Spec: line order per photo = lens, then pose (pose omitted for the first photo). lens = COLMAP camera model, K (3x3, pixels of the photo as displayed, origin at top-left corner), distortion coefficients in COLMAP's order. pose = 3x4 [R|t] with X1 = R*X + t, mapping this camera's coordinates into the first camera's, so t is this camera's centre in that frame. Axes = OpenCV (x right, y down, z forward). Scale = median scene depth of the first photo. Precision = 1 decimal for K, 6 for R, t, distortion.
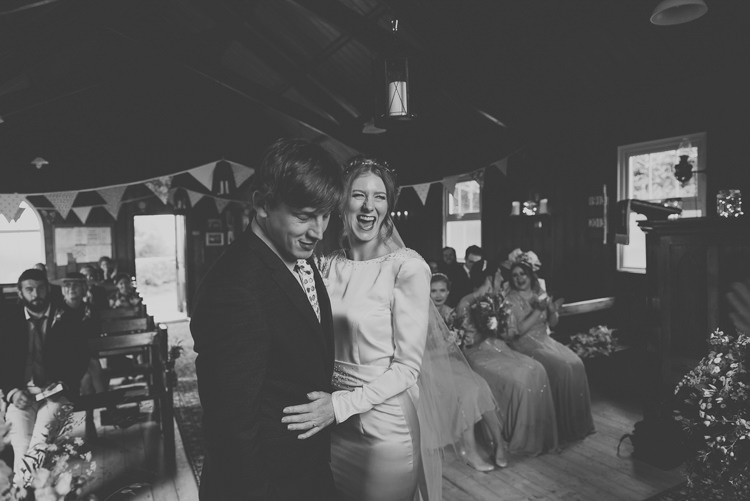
lens RADIAL K [[597.5, 0, 373.6], [0, 597.5, 265.6], [0, 0, 1]] dist [-0.069143, 0.002284]
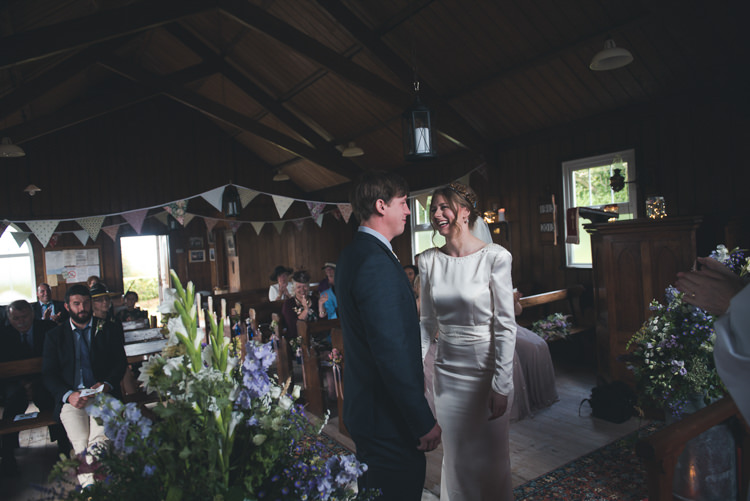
lens RADIAL K [[597.5, 0, 373.6], [0, 597.5, 265.6], [0, 0, 1]] dist [-0.069143, 0.002284]
pose [[0.993851, -0.042430, 0.102273, -0.105890], [0.044684, 0.998804, -0.019845, 0.013324], [-0.101309, 0.024293, 0.994558, -0.162051]]
